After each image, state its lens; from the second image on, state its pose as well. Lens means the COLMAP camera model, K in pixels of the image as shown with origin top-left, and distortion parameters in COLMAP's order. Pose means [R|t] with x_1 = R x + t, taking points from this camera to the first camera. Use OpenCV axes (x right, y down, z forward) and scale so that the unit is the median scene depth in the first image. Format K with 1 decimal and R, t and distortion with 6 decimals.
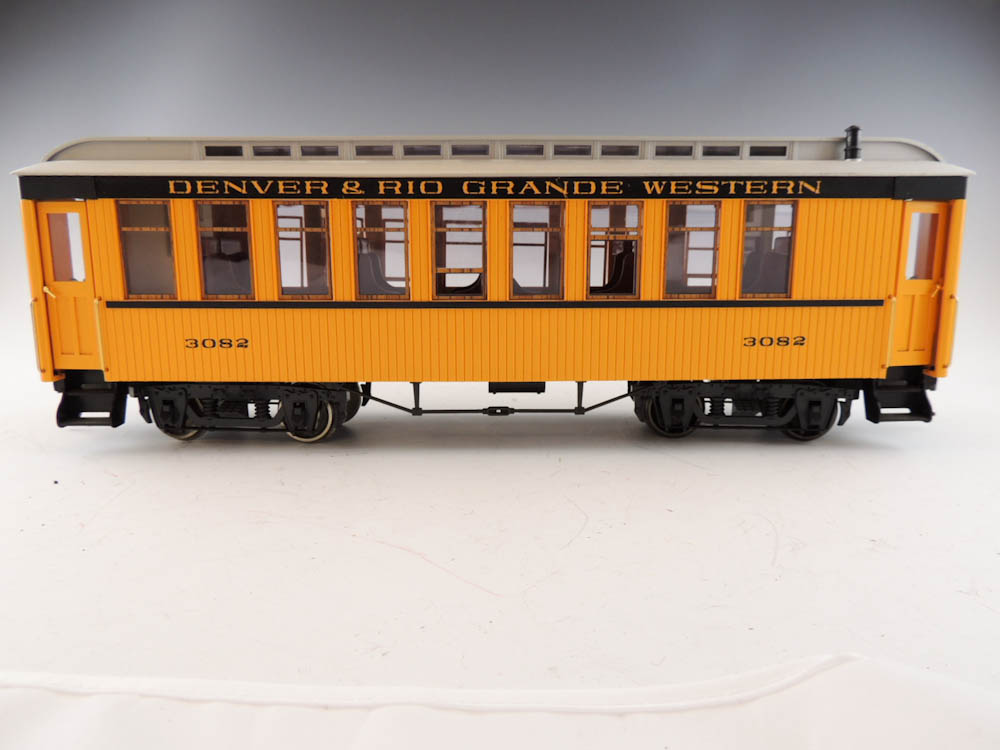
lens RADIAL K [[701.7, 0, 498.4], [0, 701.7, 382.2], [0, 0, 1]] dist [0.025220, -0.124717]
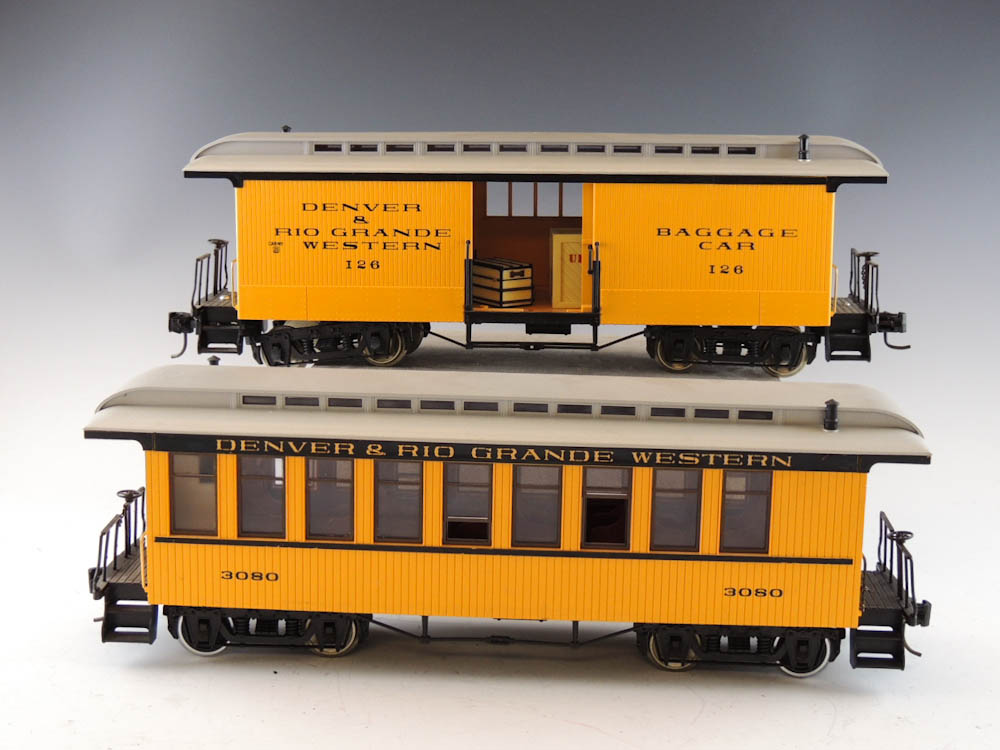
lens RADIAL K [[1477.9, 0, 502.2], [0, 1477.9, 372.3], [0, 0, 1]] dist [-0.073794, 0.072207]
pose [[0.998134, 0.031509, -0.052301, 0.118700], [-0.031958, 0.999459, -0.007761, -0.388726], [0.052028, 0.009418, 0.998601, -1.377887]]
